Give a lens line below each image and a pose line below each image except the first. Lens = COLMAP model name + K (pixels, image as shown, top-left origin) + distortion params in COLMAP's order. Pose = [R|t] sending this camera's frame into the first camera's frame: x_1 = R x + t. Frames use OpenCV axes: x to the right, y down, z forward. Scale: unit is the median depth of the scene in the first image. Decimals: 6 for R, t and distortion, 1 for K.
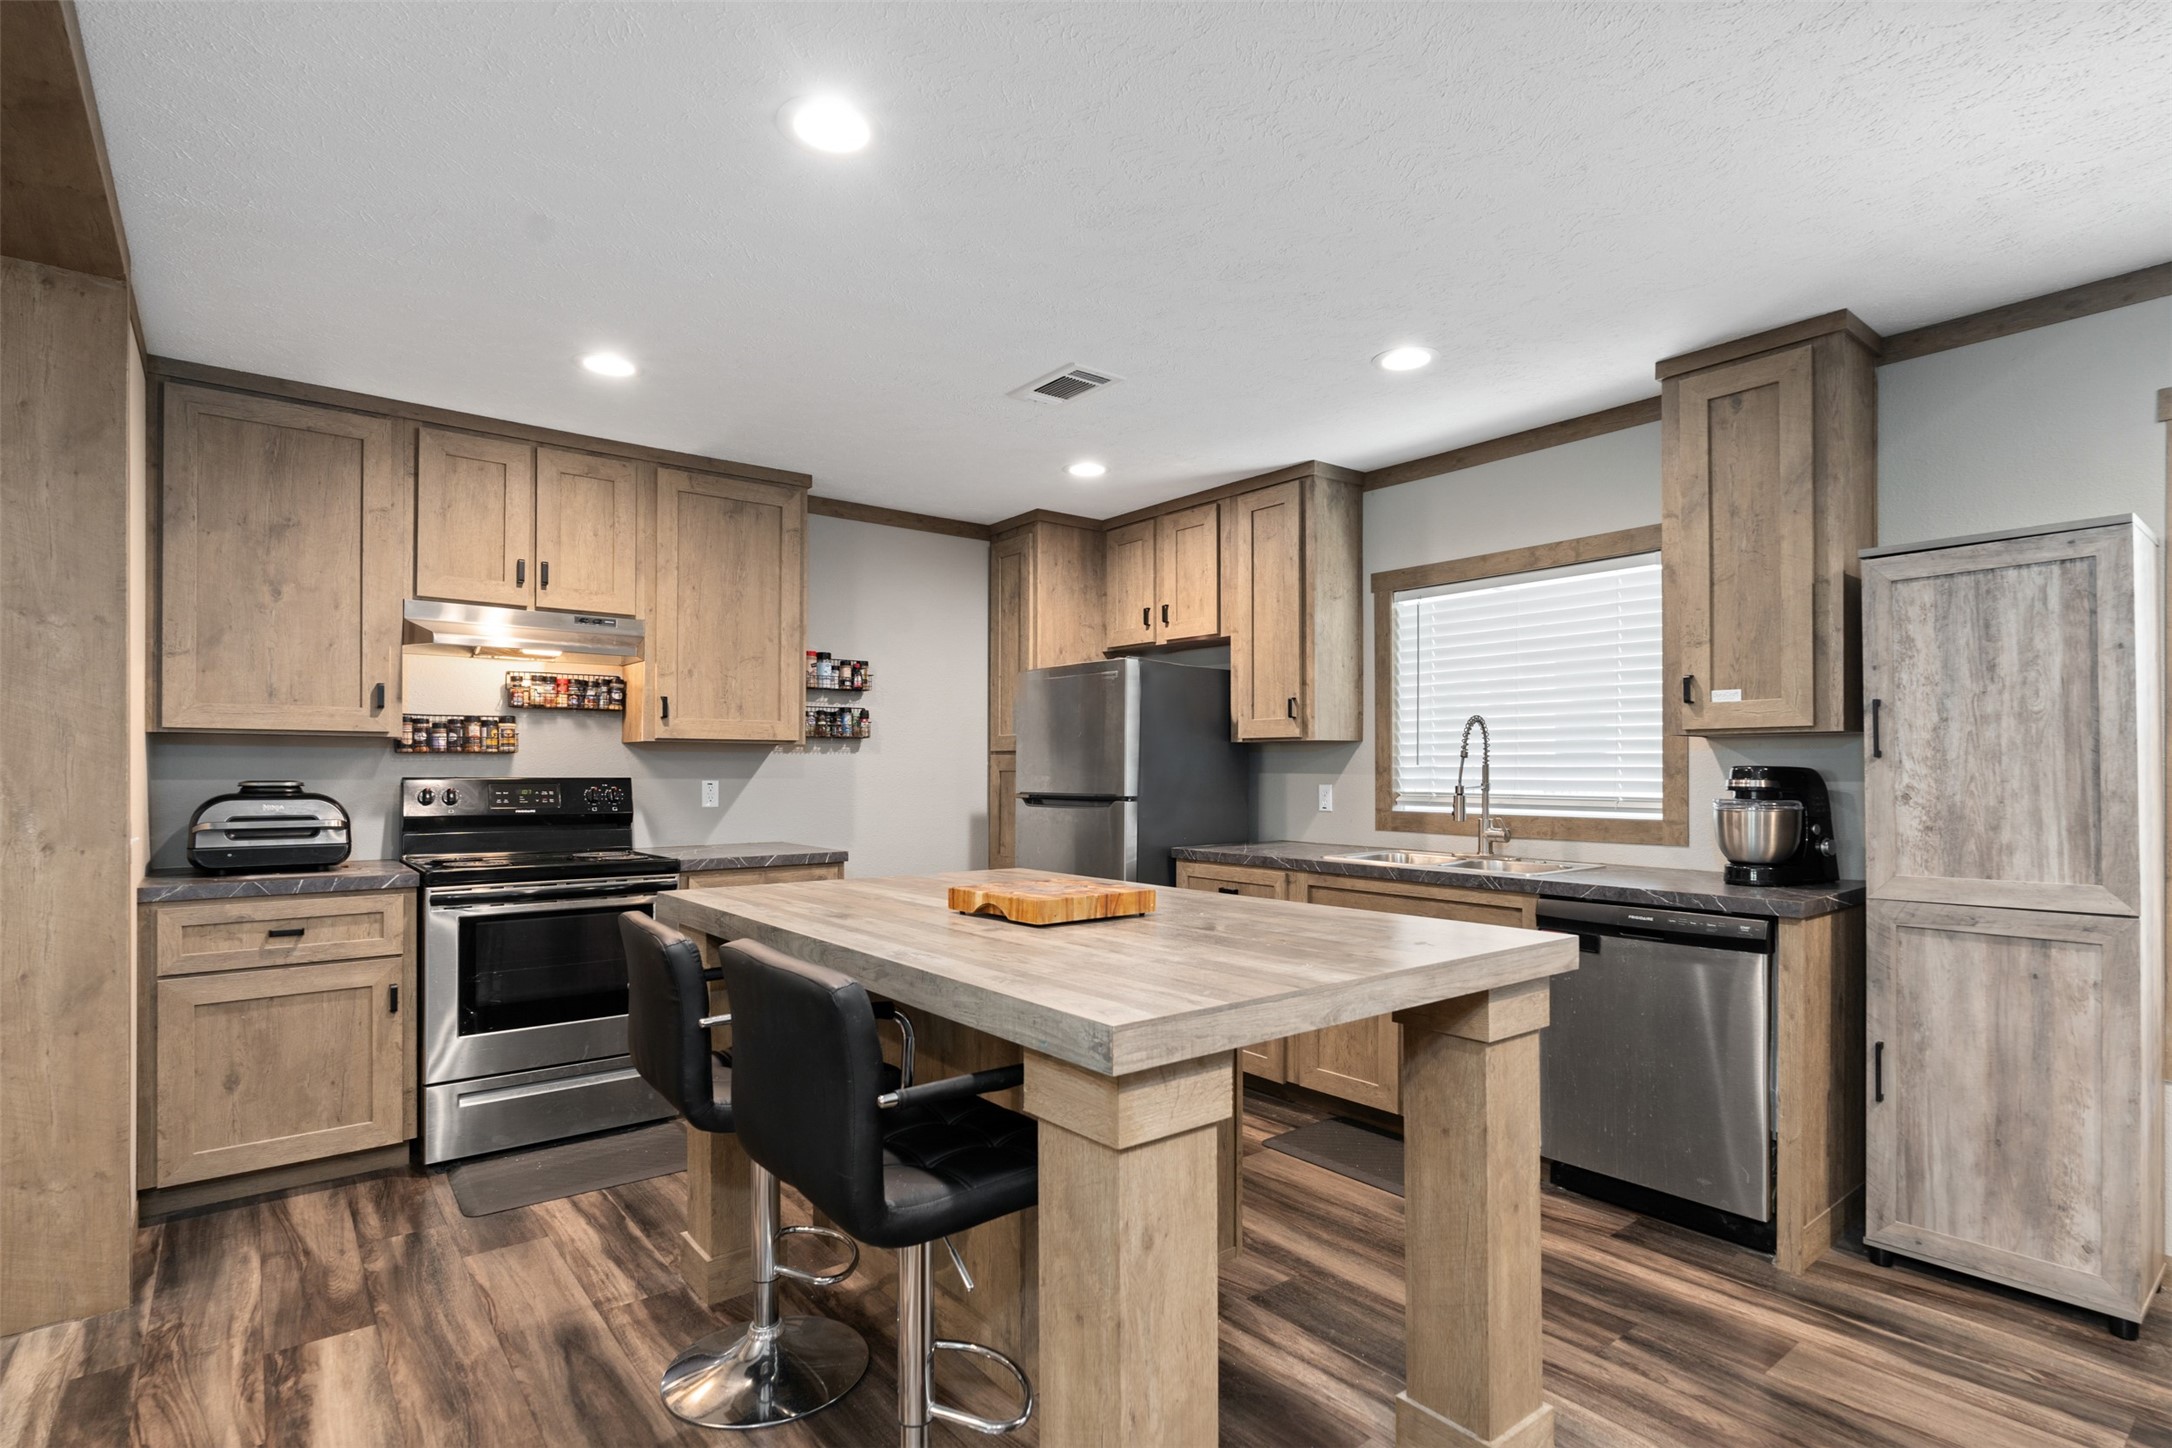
lens RADIAL K [[1063.8, 0, 1086.3], [0, 1063.8, 764.2], [0, 0, 1]] dist [-0.002392, -0.000536]
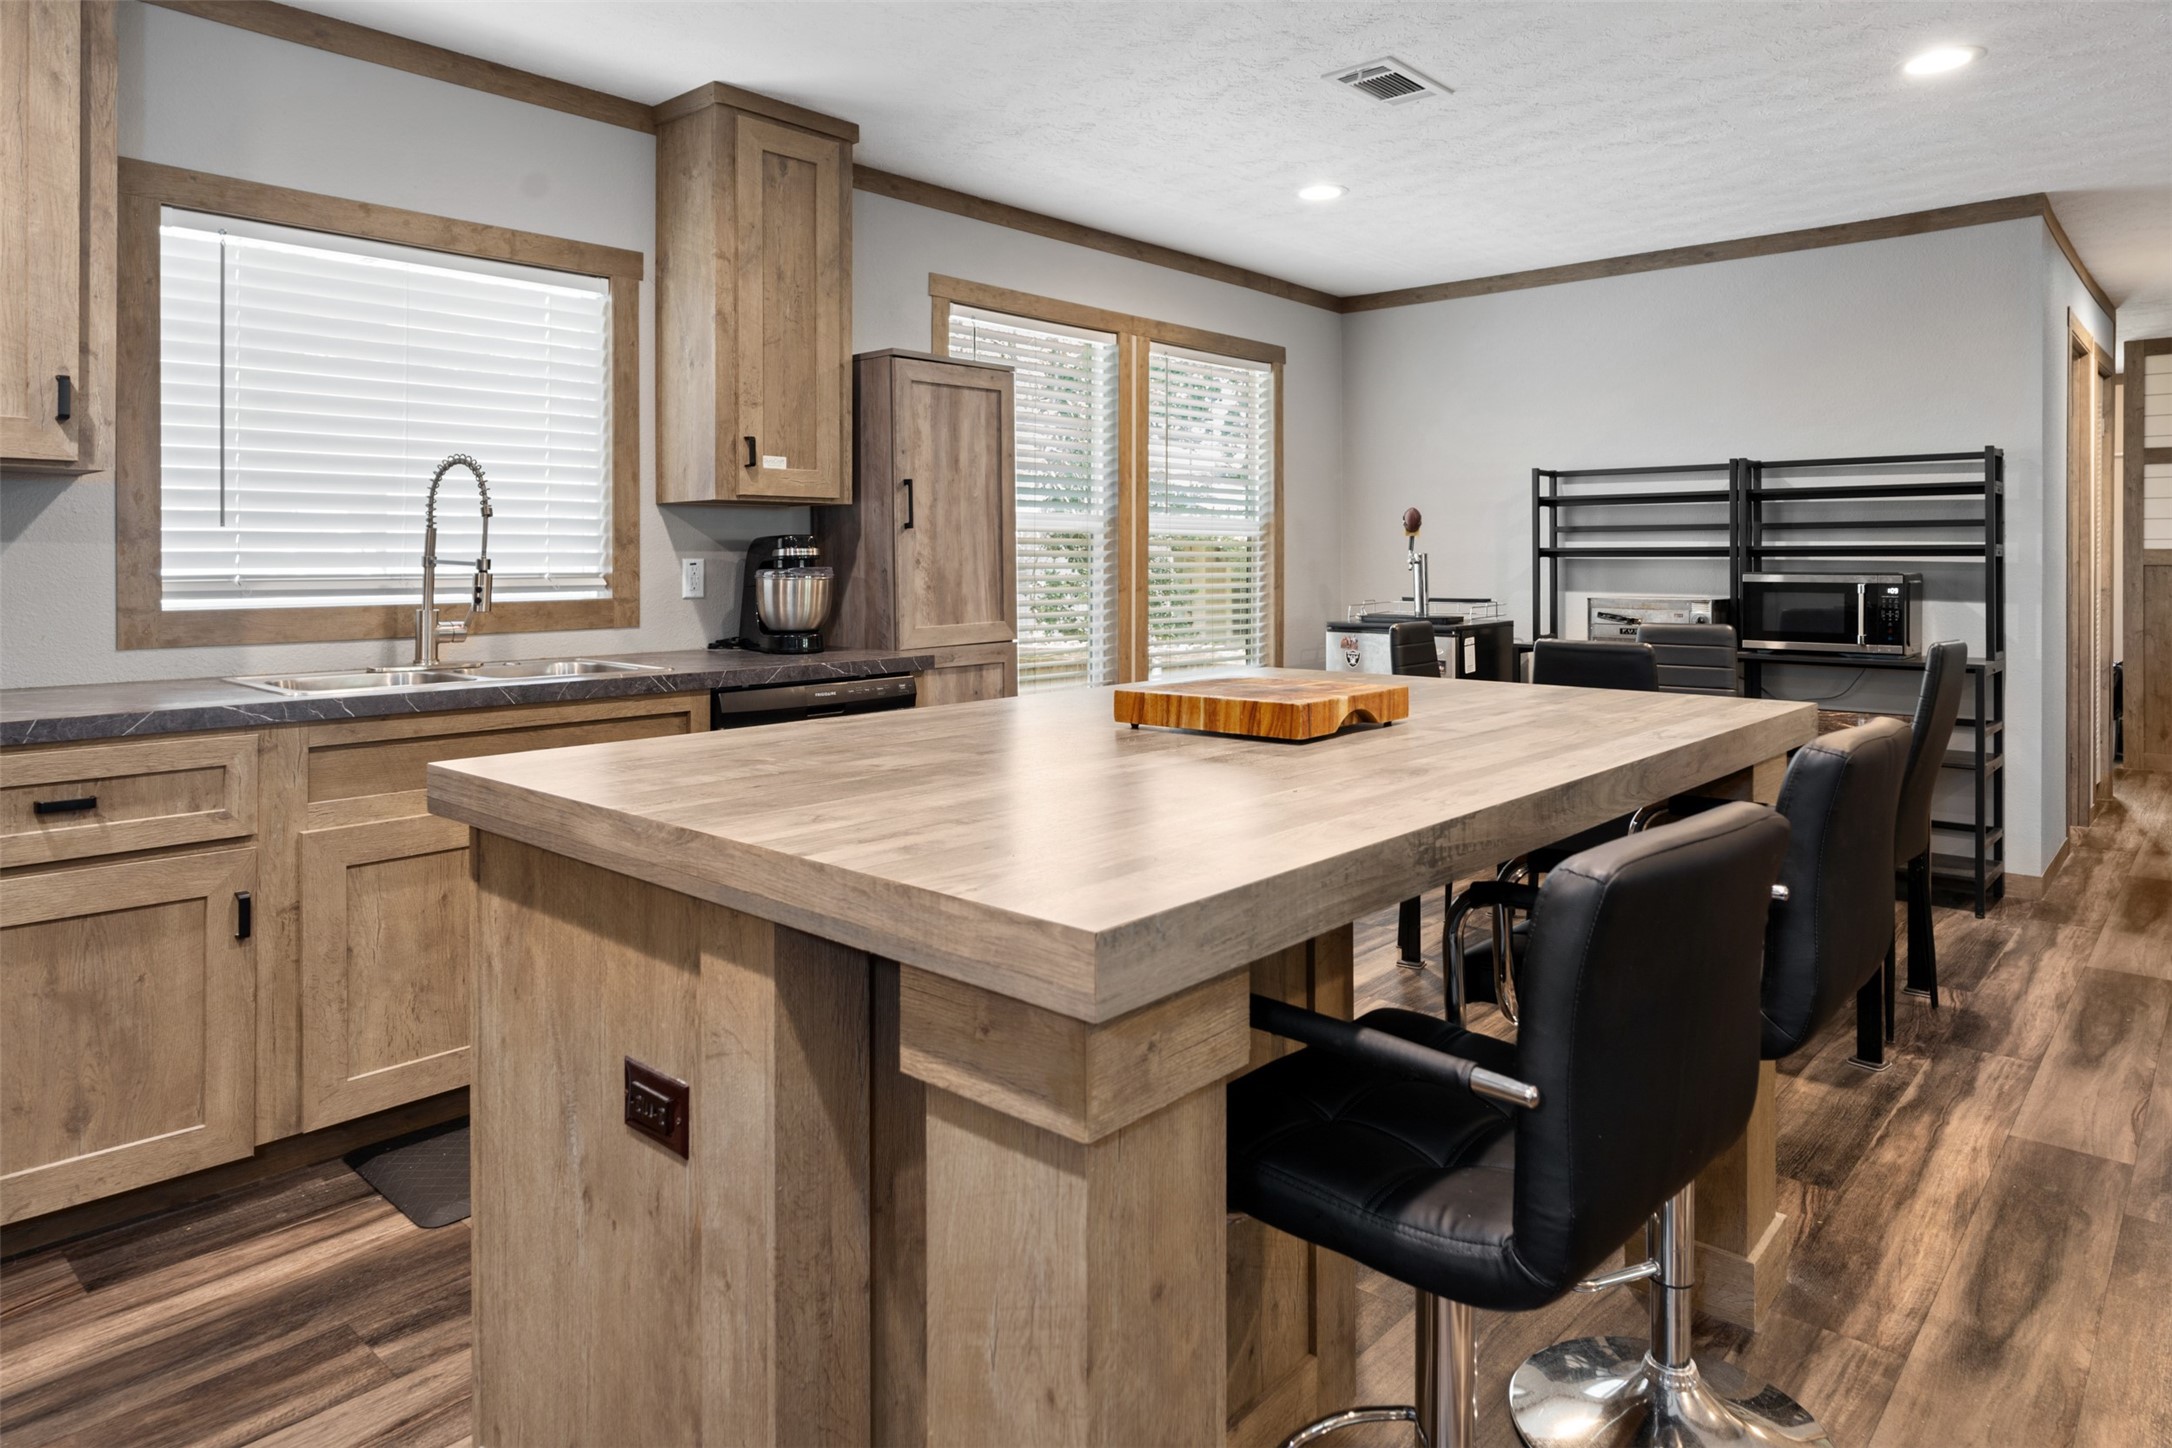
lens RADIAL K [[1308.4, 0, 1075.6], [0, 1308.4, 561.3], [0, 0, 1]] dist [-0.003127, -0.000849]
pose [[-0.158945, -0.000781, 0.987287, -0.695268], [-0.001821, 0.999998, 0.000498, 0.027918], [-0.987286, -0.001719, -0.158946, 1.023072]]
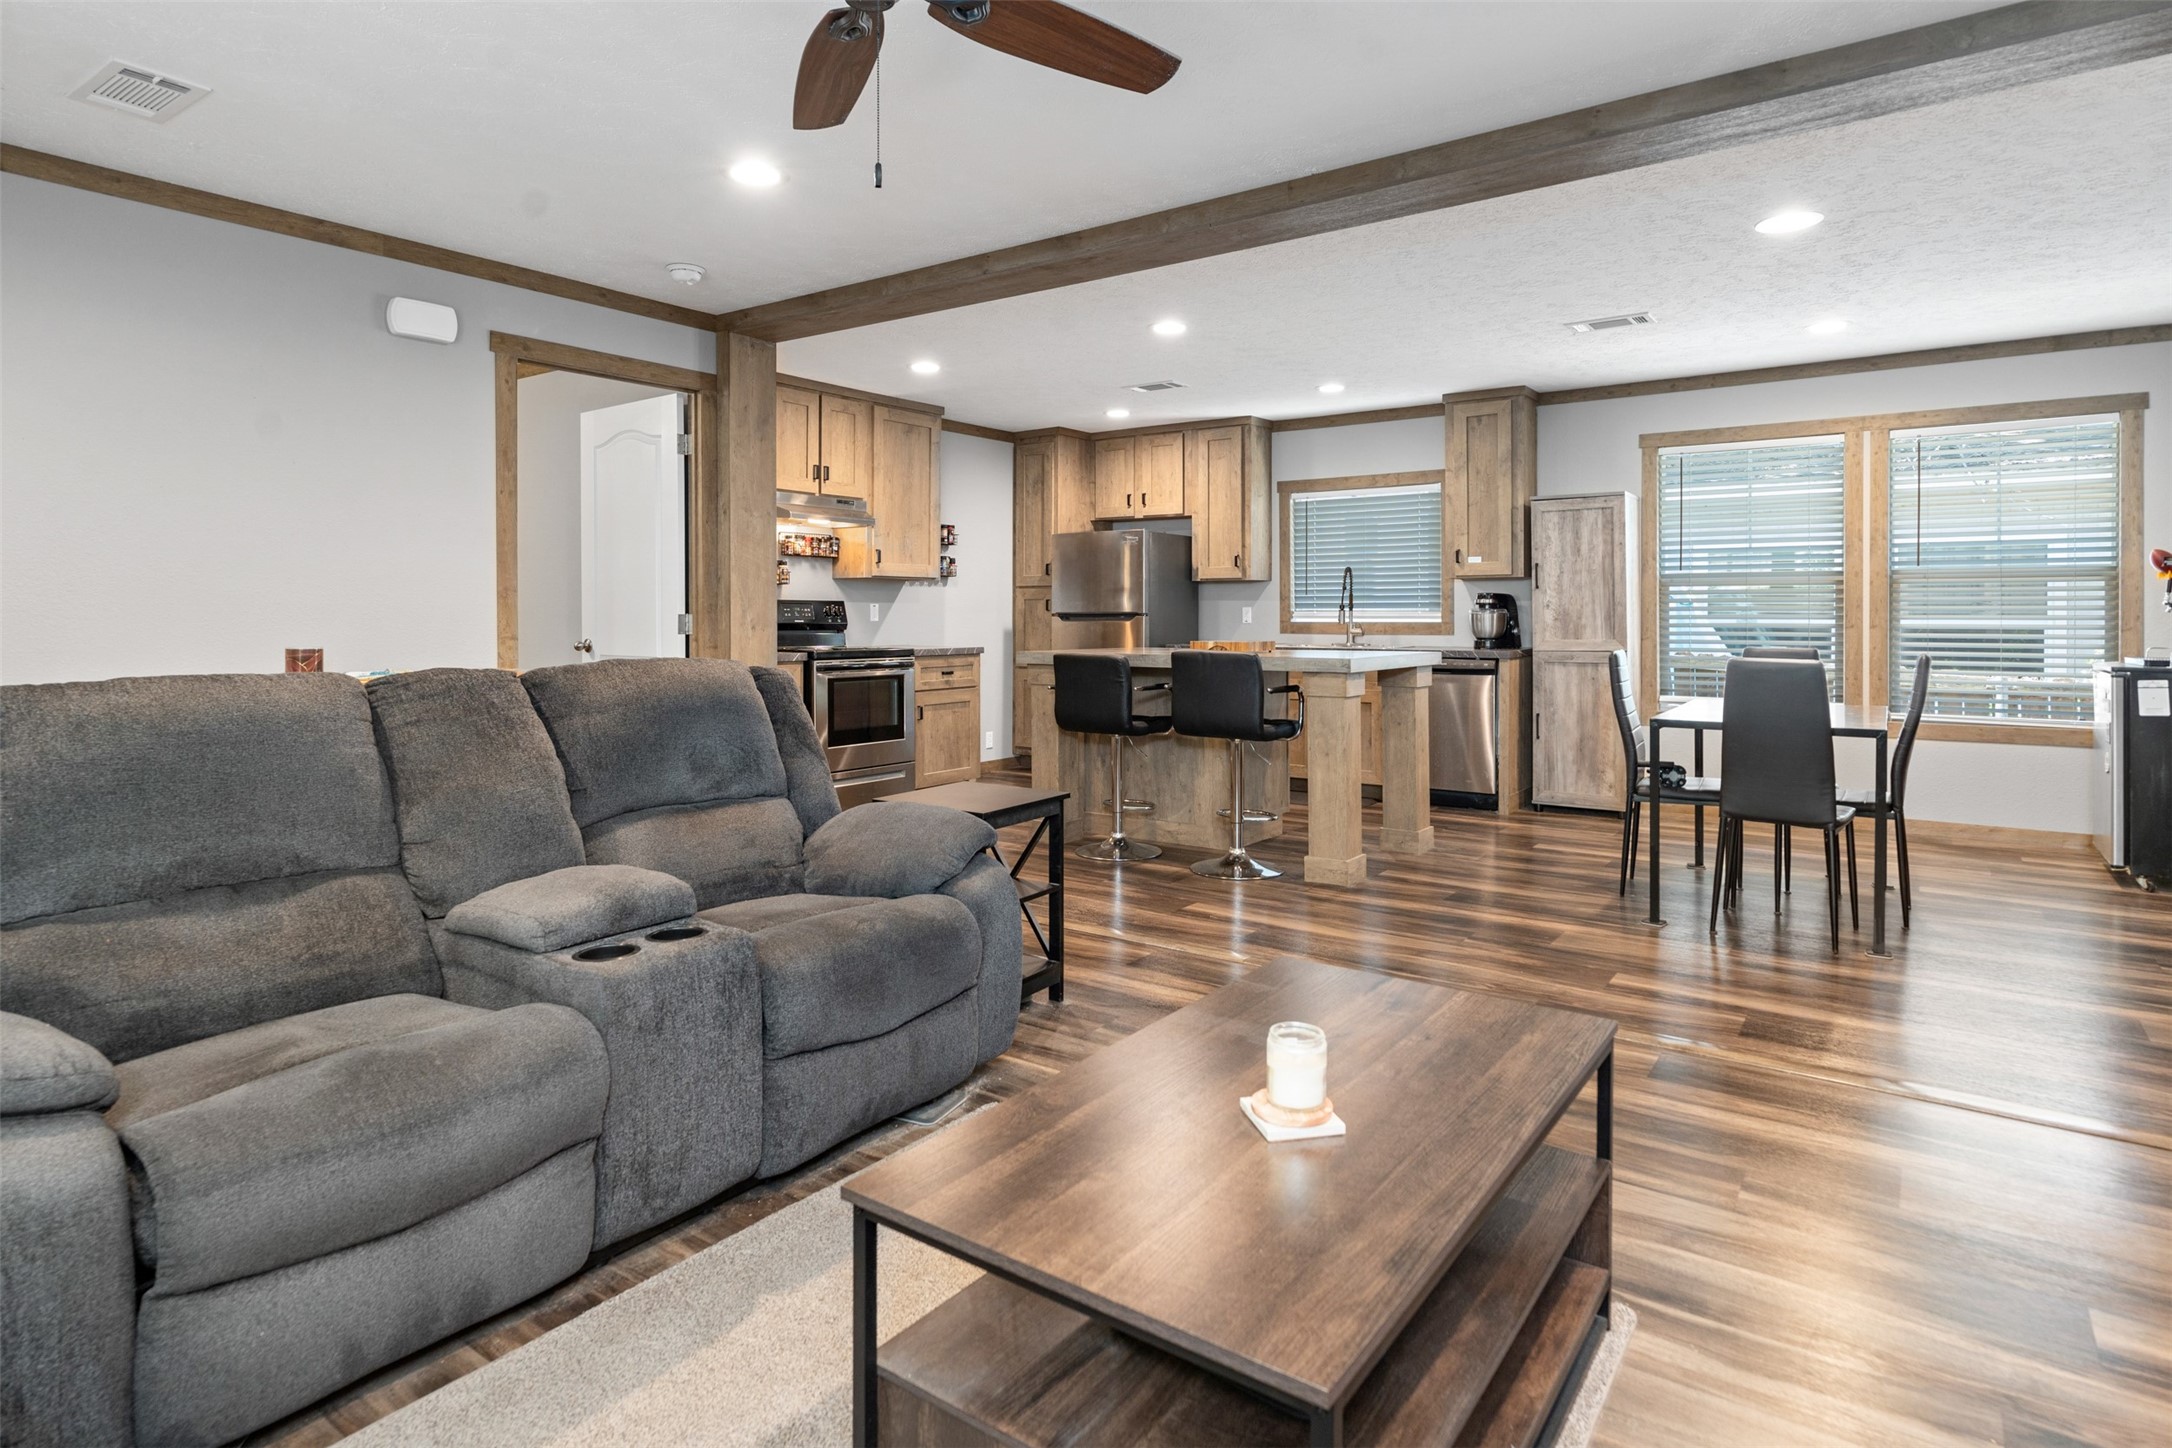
lens RADIAL K [[1171.1, 0, 1072.9], [0, 1171.1, 609.0], [0, 0, 1]] dist [0.000519, -0.000467]
pose [[0.965151, 0.001036, 0.261693, -0.854021], [-0.000872, 0.999999, -0.000742, 0.039443], [-0.261694, 0.000488, 0.965151, -1.138325]]
